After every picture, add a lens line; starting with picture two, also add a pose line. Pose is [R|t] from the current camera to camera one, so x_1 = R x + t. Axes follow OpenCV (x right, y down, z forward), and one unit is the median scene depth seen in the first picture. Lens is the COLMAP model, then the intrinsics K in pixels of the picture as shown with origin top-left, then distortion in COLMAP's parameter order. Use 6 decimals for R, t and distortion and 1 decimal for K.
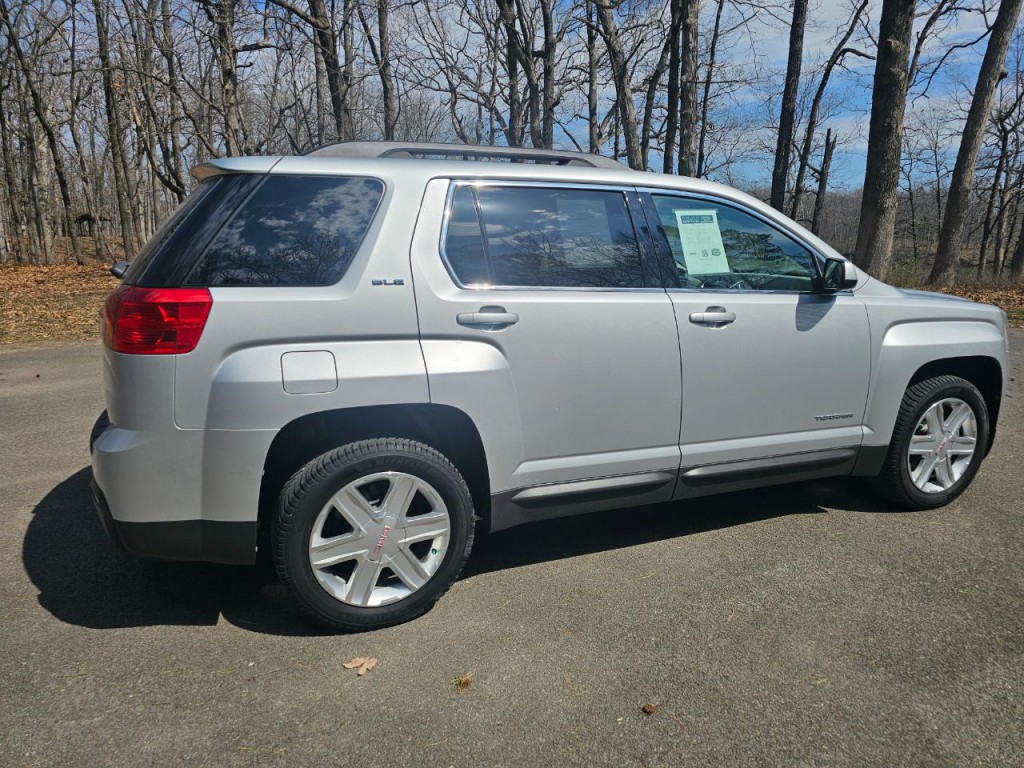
lens RADIAL K [[691.0, 0, 515.0], [0, 691.0, 394.1], [0, 0, 1]] dist [0.046210, -0.038112]
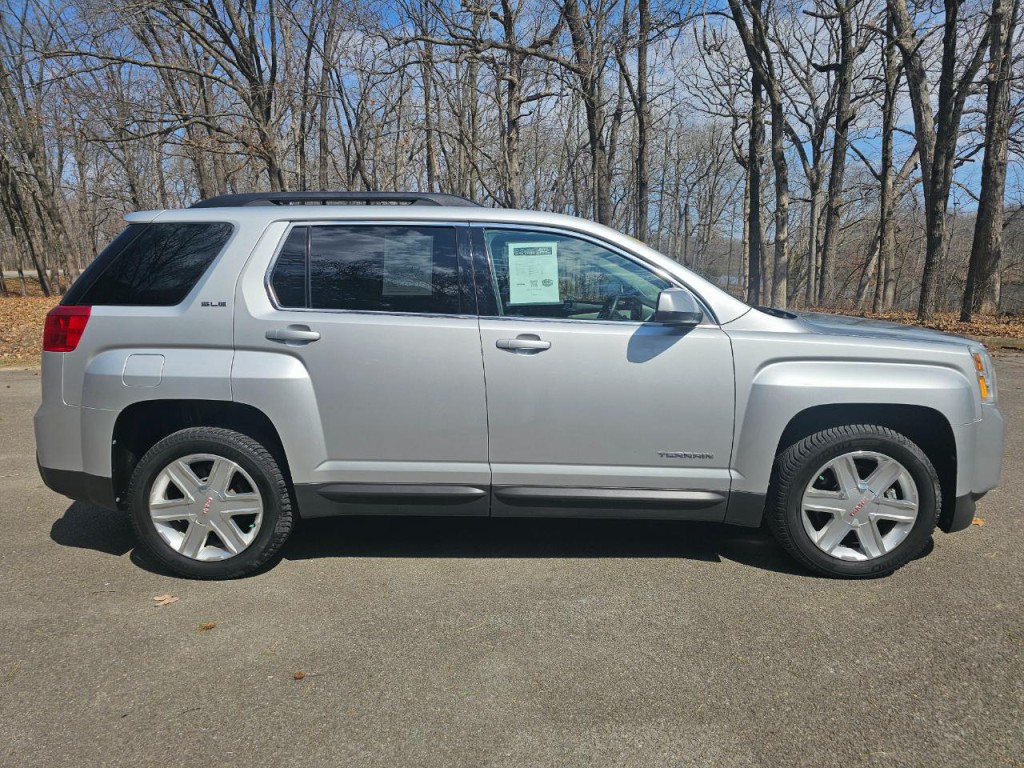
lens RADIAL K [[691.0, 0, 515.6], [0, 691.0, 392.3], [0, 0, 1]] dist [0.046210, -0.038112]
pose [[0.914556, 0.066865, -0.398894, 0.696934], [-0.083287, 0.996238, -0.023959, -0.012462], [0.395791, 0.055135, 0.916684, 0.045321]]
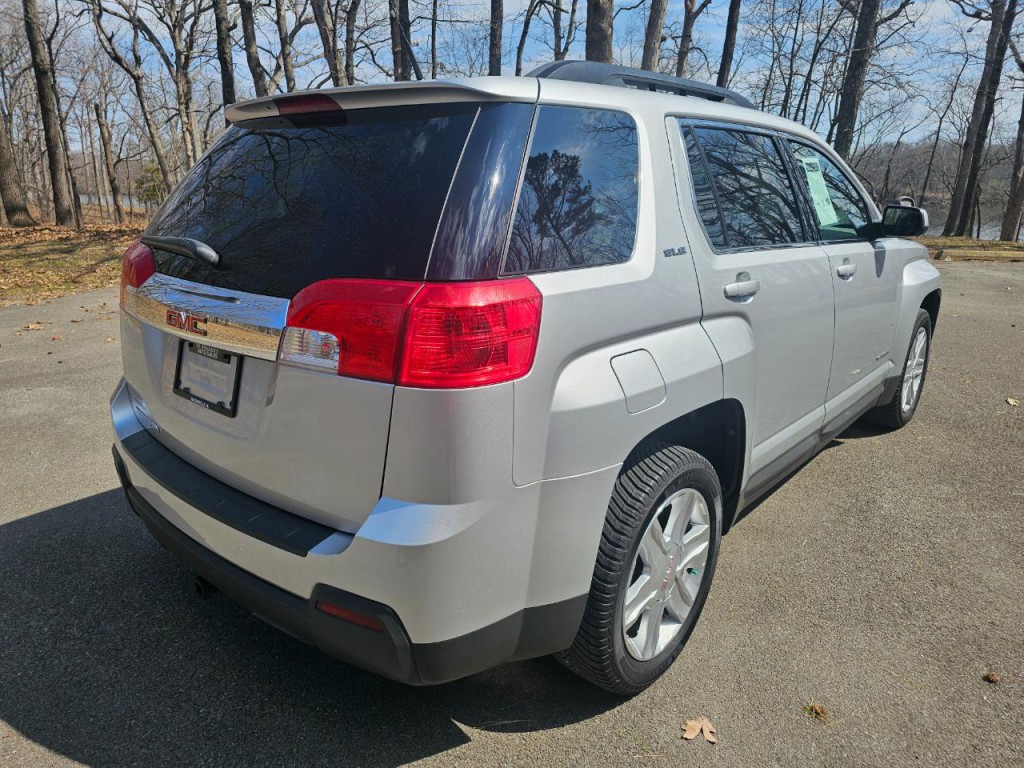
lens RADIAL K [[691.0, 0, 511.9], [0, 691.0, 383.3], [0, 0, 1]] dist [0.046210, -0.038112]
pose [[0.899778, -0.124747, 0.418136, -0.574032], [0.098463, 0.991593, 0.083953, -0.081538], [-0.425093, -0.034368, 0.904497, 0.304295]]
